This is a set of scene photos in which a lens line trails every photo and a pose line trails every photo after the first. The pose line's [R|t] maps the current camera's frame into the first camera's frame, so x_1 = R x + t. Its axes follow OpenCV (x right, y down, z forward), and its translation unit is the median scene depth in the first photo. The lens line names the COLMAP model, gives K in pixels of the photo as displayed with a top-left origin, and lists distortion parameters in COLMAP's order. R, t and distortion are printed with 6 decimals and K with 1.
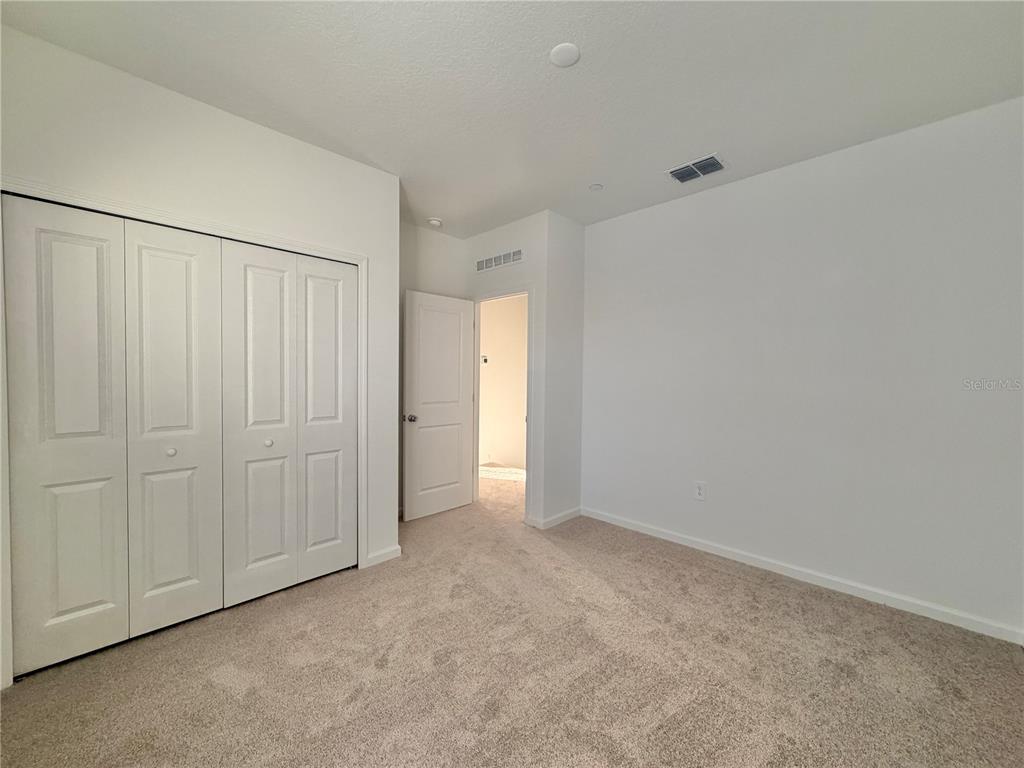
lens RADIAL K [[406.7, 0, 511.4], [0, 406.7, 385.3], [0, 0, 1]] dist [-0.005263, -0.000315]
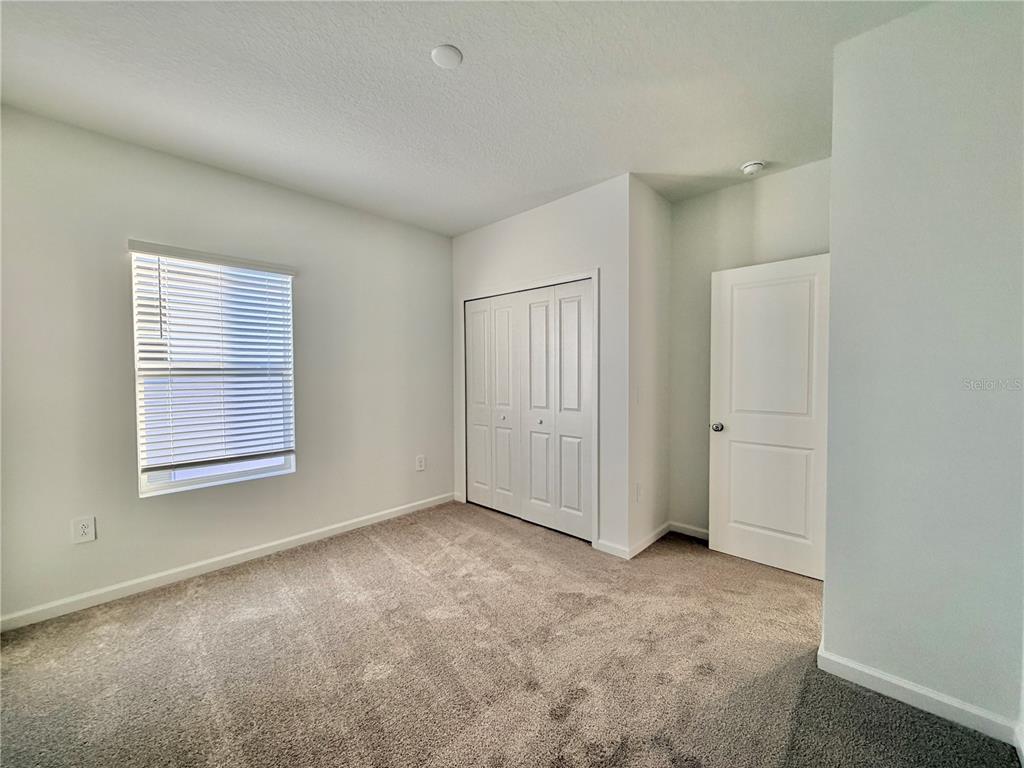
lens RADIAL K [[406.7, 0, 511.4], [0, 406.7, 385.3], [0, 0, 1]] dist [-0.005263, -0.000315]
pose [[0.018576, 0.019255, -0.999642, 0.838283], [-0.023785, 0.999540, 0.018811, -0.012616], [0.999544, 0.023427, 0.019026, 0.844658]]
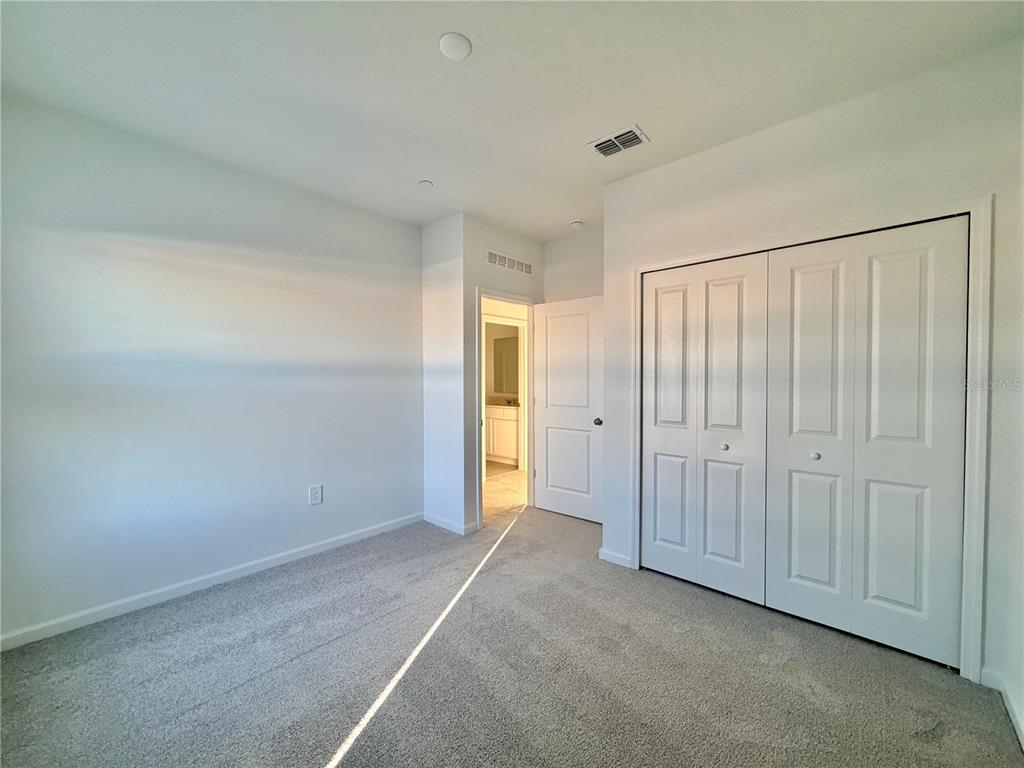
lens RADIAL K [[406.7, 0, 511.4], [0, 406.7, 385.3], [0, 0, 1]] dist [-0.005263, -0.000315]
pose [[0.043993, 0.006728, -0.999009, 0.268548], [-0.022923, 0.999721, 0.005723, -0.005025], [0.998769, 0.022649, 0.044135, 0.265837]]
